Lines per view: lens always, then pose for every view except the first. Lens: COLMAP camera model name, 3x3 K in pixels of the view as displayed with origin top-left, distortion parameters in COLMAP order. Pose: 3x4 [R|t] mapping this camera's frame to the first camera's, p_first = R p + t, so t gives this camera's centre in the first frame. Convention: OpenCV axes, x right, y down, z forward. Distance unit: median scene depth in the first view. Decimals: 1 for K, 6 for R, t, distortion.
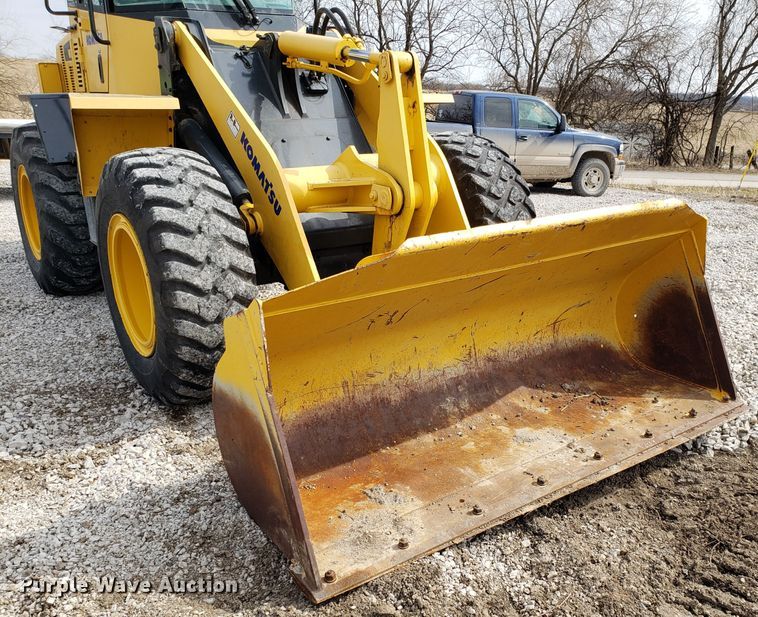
lens RADIAL K [[696.4, 0, 404.1], [0, 696.4, 361.5], [0, 0, 1]] dist [0.082523, -0.161967]
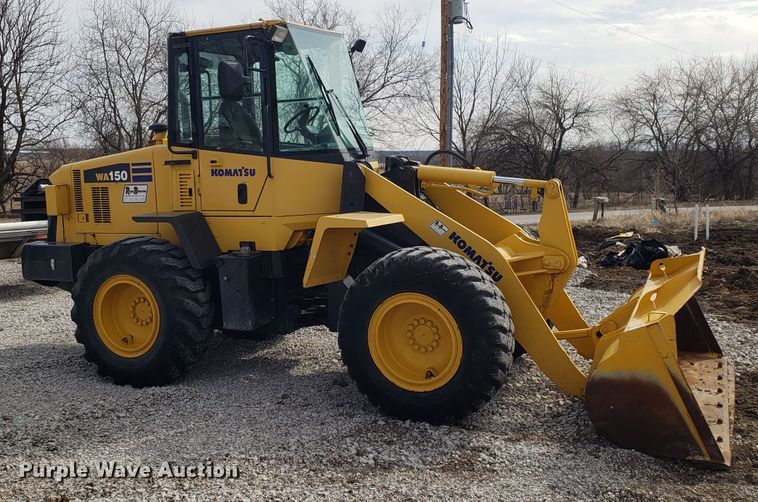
lens RADIAL K [[776.5, 0, 311.5], [0, 776.5, 219.6], [0, 0, 1]] dist [0.098438, -0.267469]
pose [[0.901504, -0.075444, 0.426143, -1.148189], [0.191868, 0.952299, -0.237303, -0.006328], [-0.387913, 0.295693, 0.872977, -0.352226]]
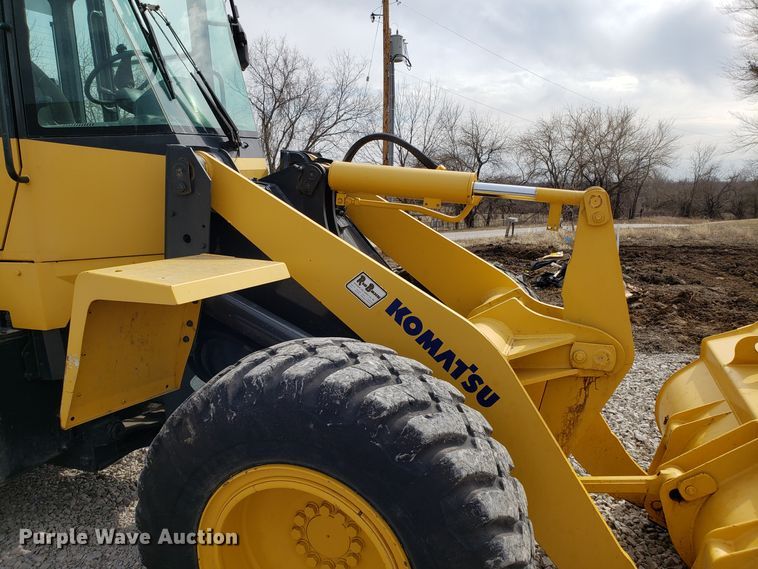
lens RADIAL K [[607.7, 0, 352.8], [0, 607.7, 286.0], [0, 0, 1]] dist [0.004133, 0.004412]
pose [[0.847748, -0.121291, 0.516345, -0.544365], [0.219707, 0.966358, -0.133720, -0.247365], [-0.482755, 0.226805, 0.845876, 0.456388]]
